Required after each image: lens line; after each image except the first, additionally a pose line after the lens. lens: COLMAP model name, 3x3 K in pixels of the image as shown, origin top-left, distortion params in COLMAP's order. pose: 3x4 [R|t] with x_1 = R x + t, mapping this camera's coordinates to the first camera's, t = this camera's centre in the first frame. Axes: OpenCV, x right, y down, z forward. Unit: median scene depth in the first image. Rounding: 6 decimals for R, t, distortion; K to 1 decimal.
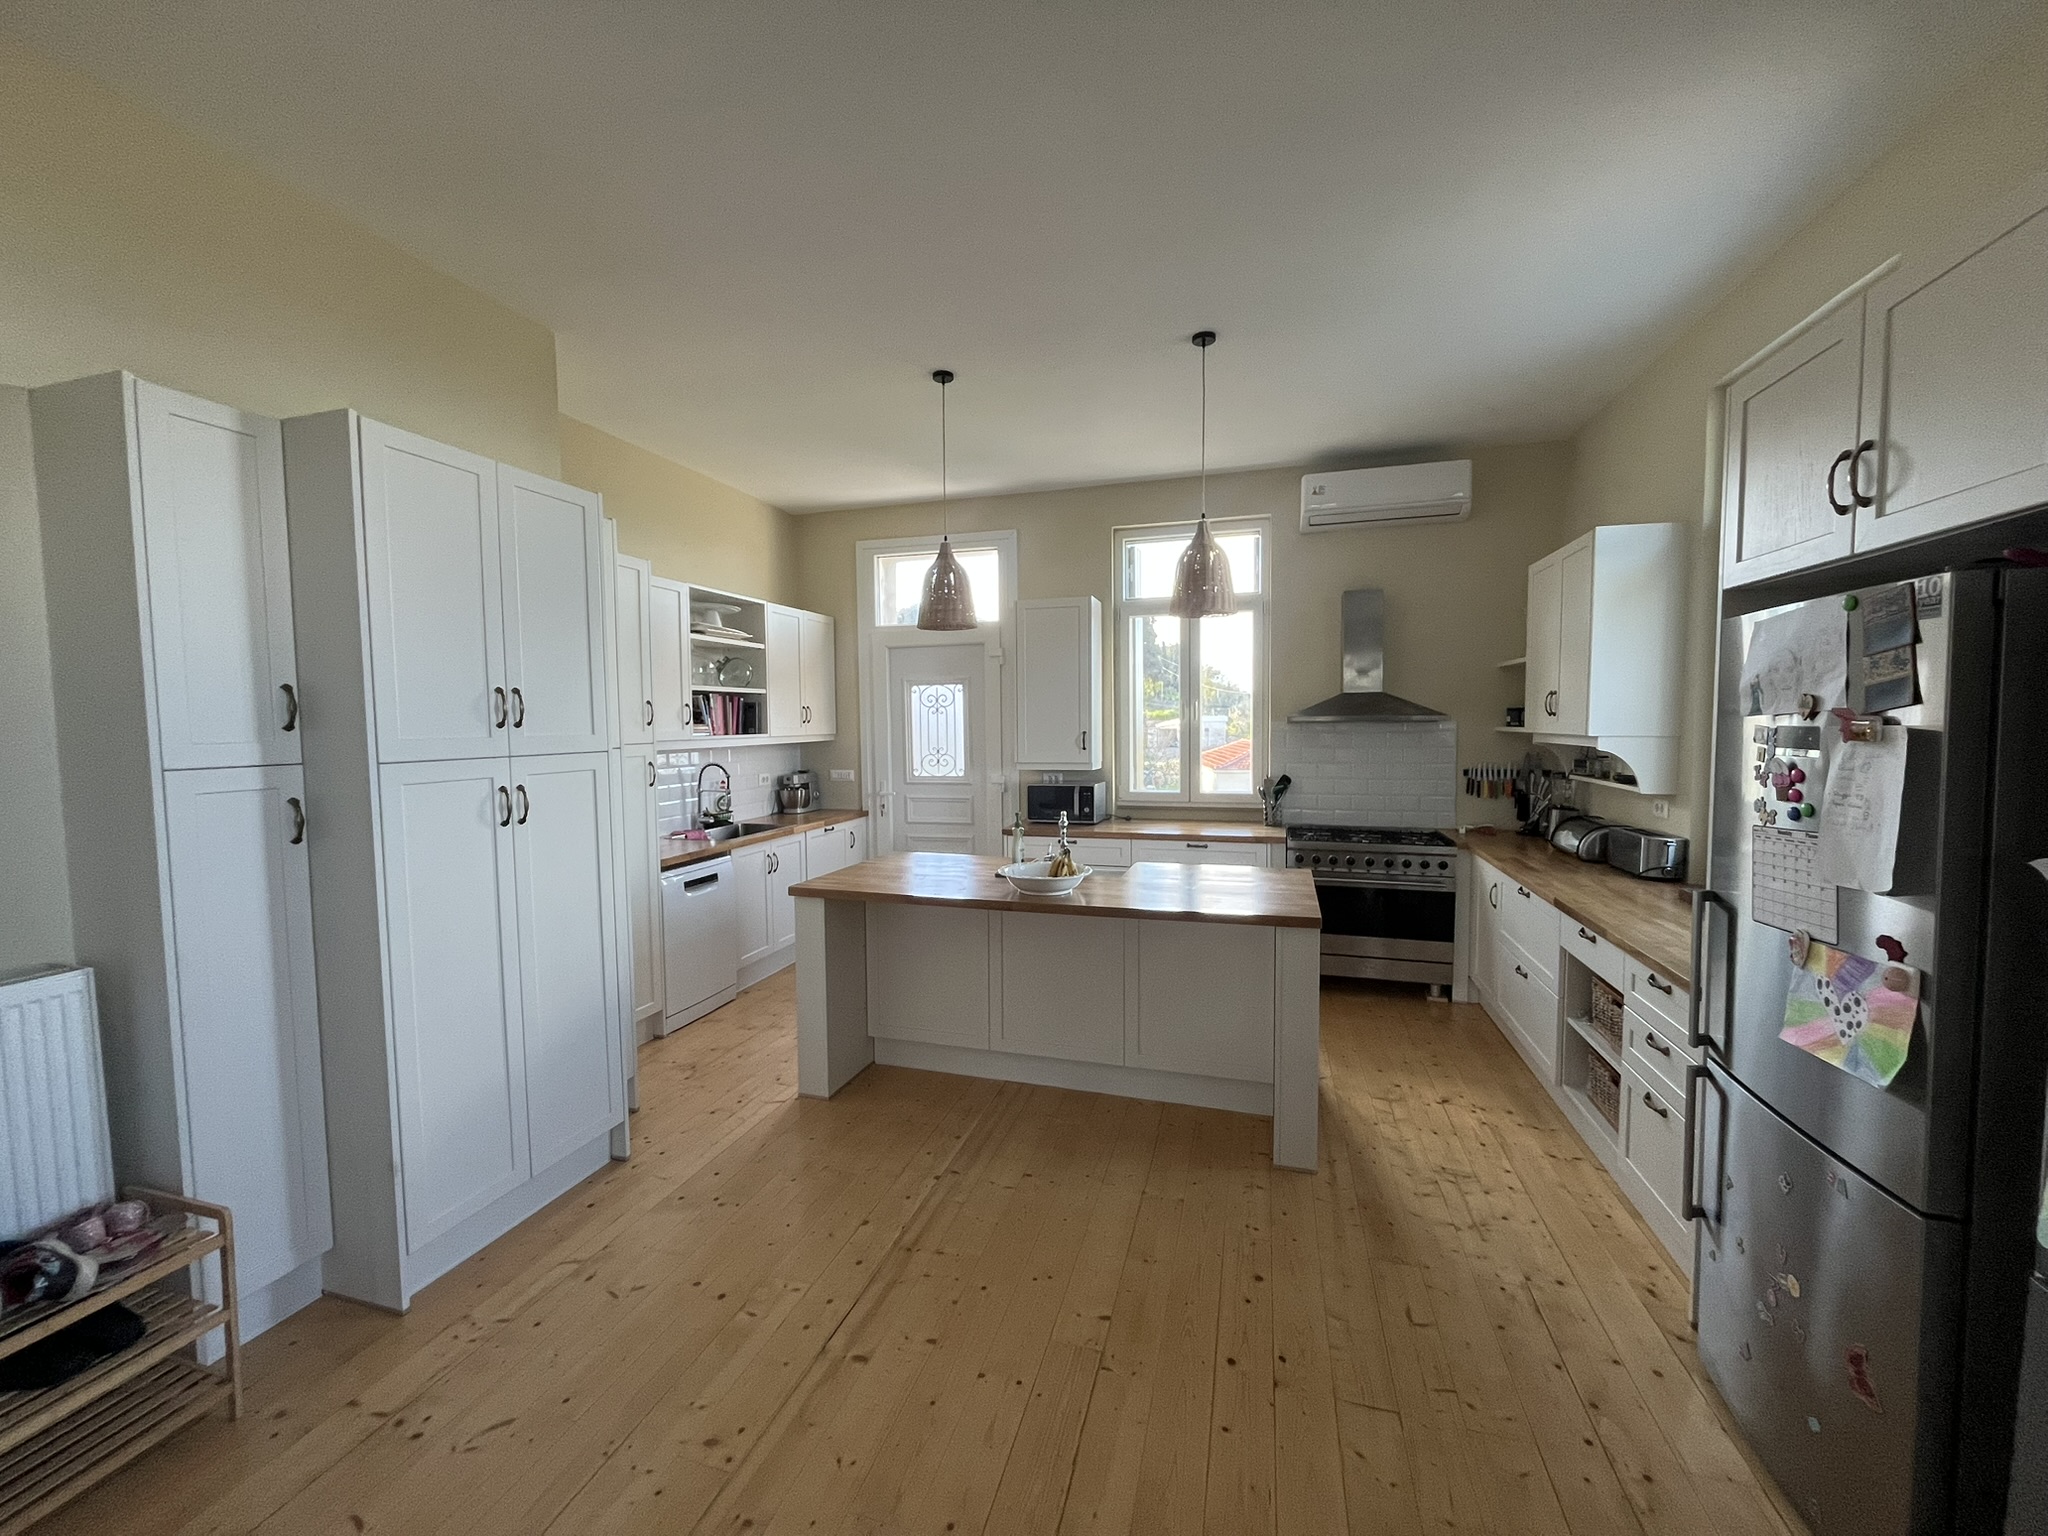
lens RADIAL K [[829.3, 0, 1029.3], [0, 829.3, 766.6], [0, 0, 1]] dist [-0.002994, 0.000134]
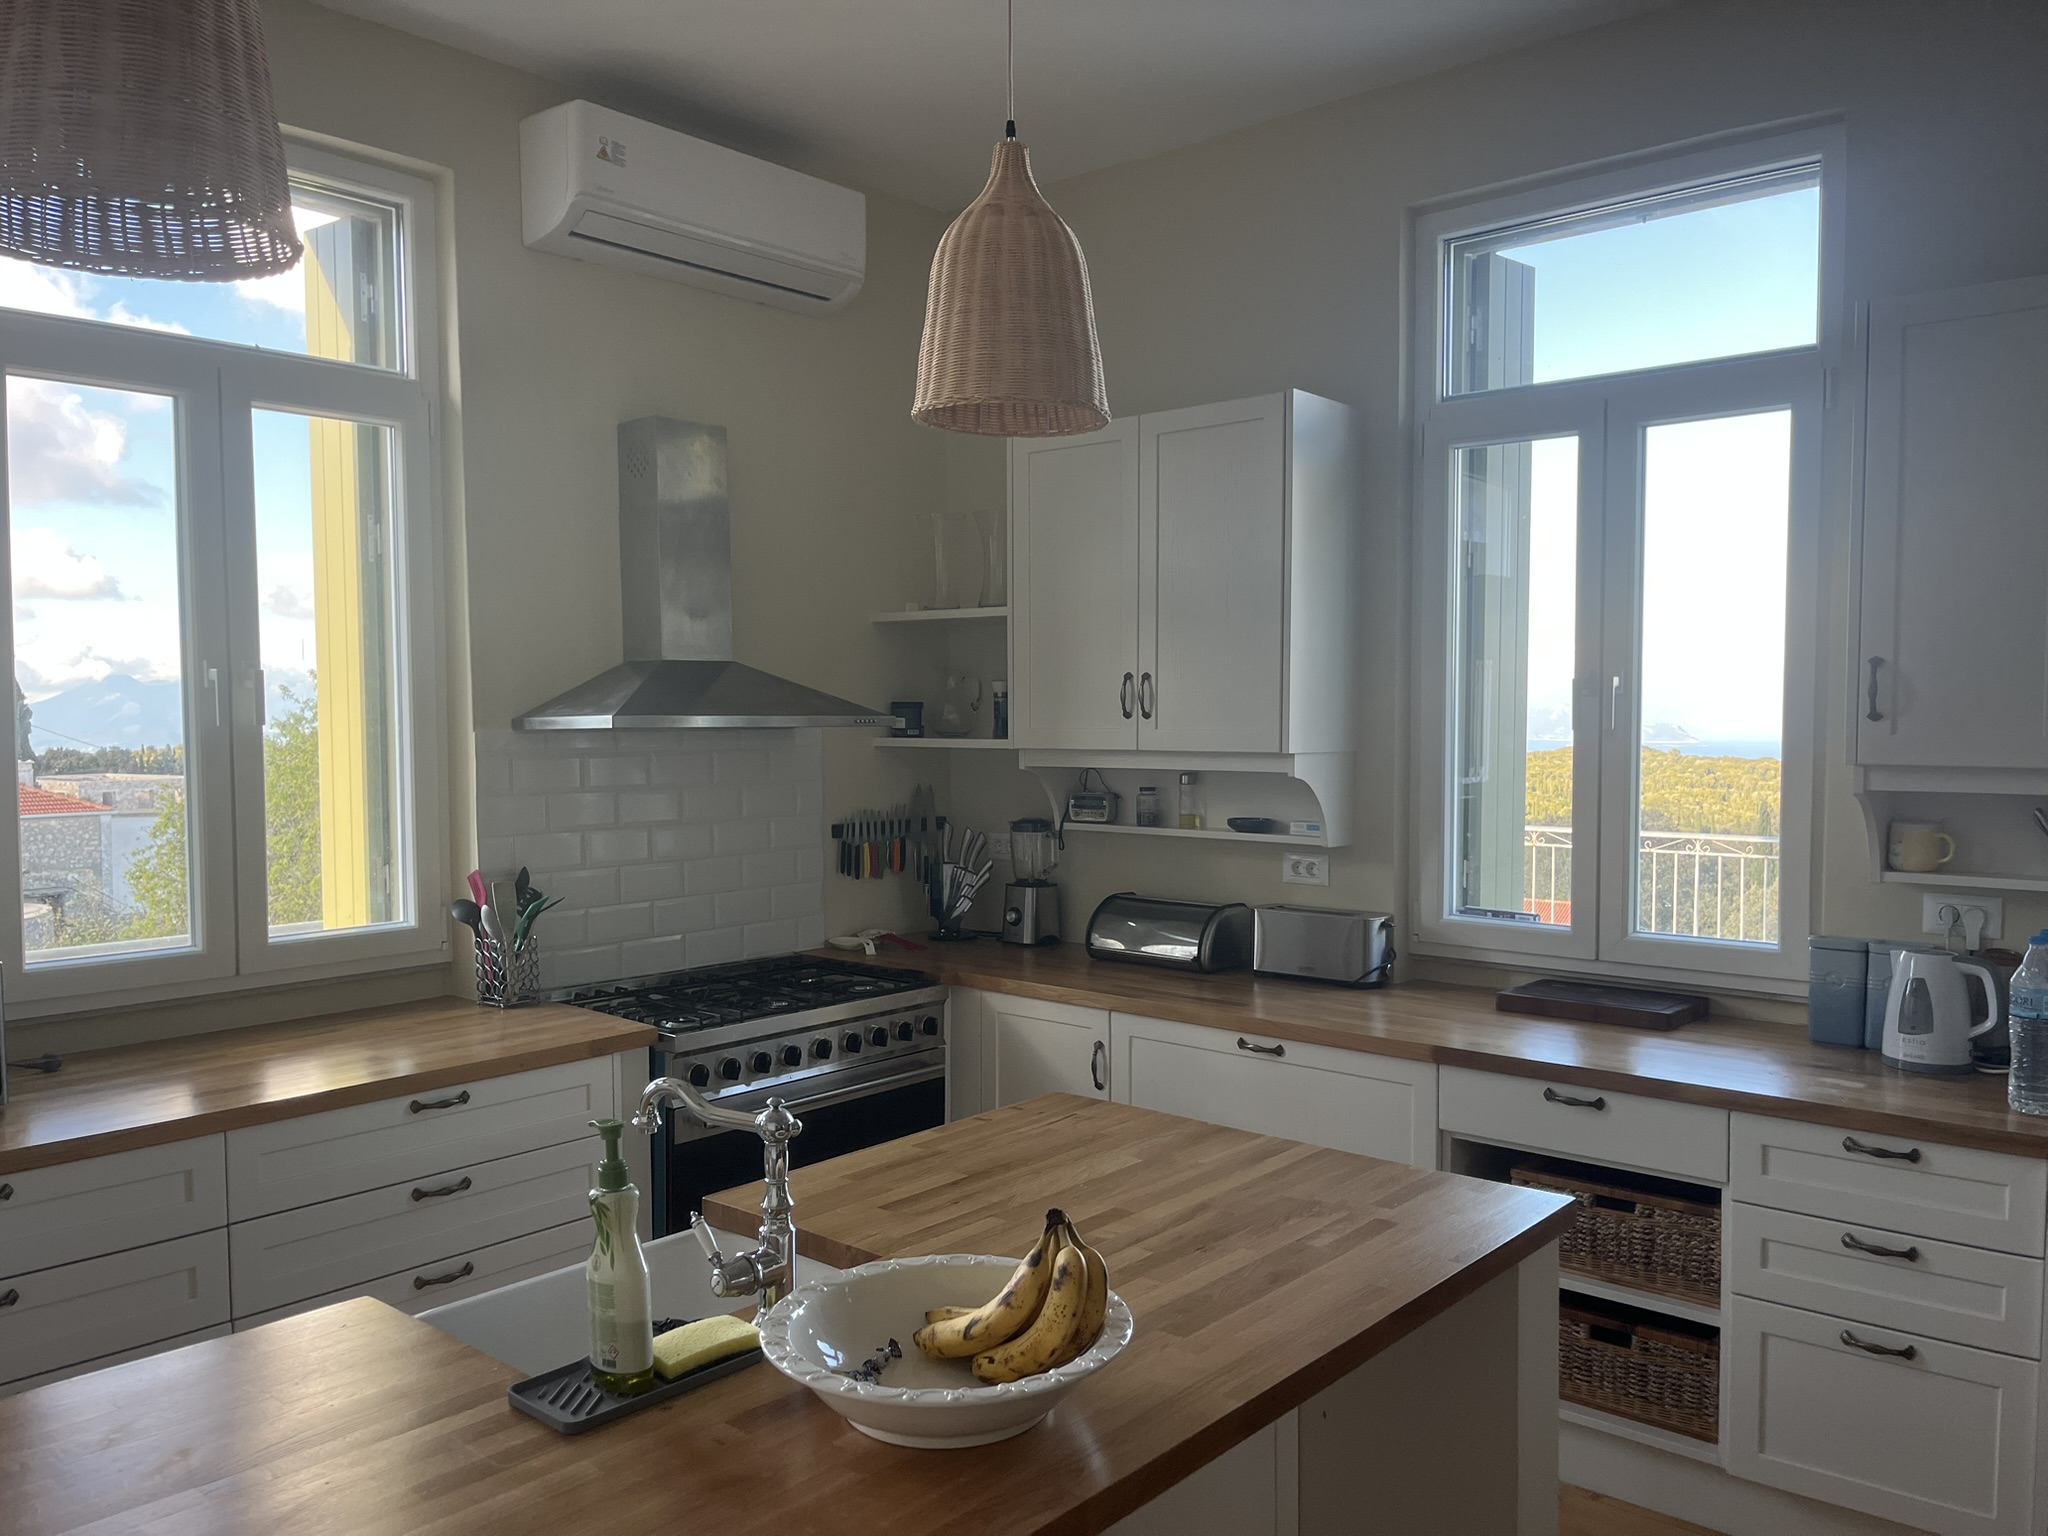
lens RADIAL K [[1530.2, 0, 1031.4], [0, 1530.2, 778.1], [0, 0, 1]] dist [0.036205, 0.000459]
pose [[0.405477, -0.028215, 0.913670, -0.280667], [0.048320, 0.998788, 0.009399, -0.029681], [-0.912827, 0.040338, 0.406349, 0.567095]]
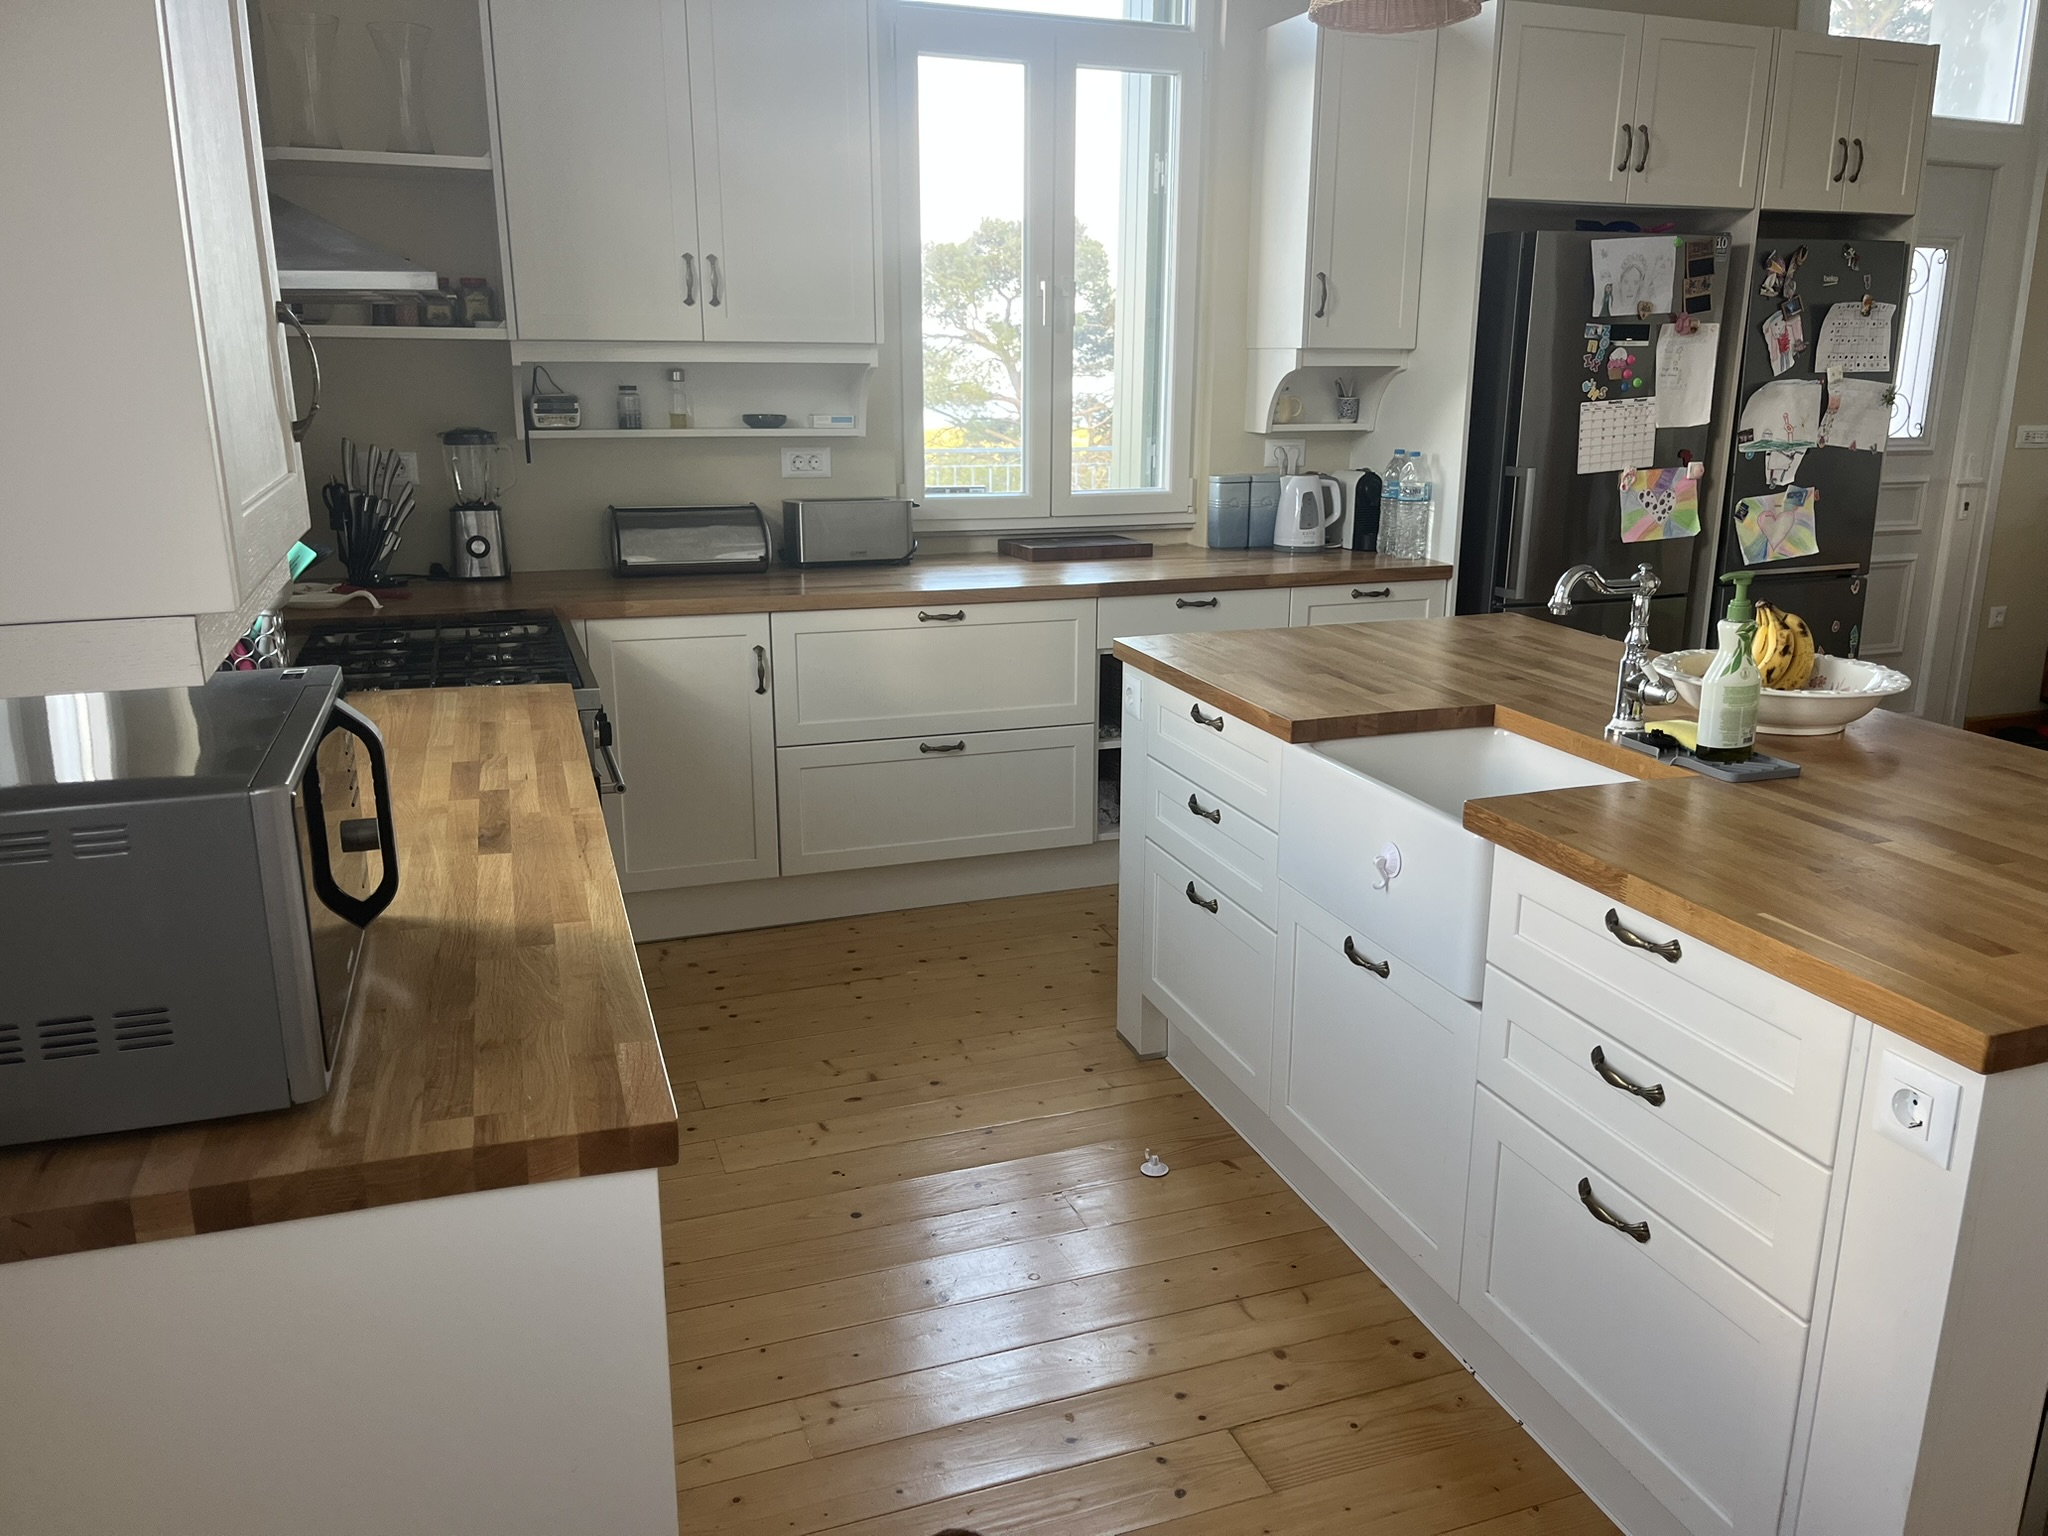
lens RADIAL K [[1530.2, 0, 1033.8], [0, 1530.2, 774.1], [0, 0, 1]] dist [0.036205, 0.000459]
pose [[-0.594969, -0.203657, 0.777519, -0.248717], [0.044189, 0.957614, 0.284643, -0.038646], [-0.802533, 0.203712, -0.560751, 1.239169]]
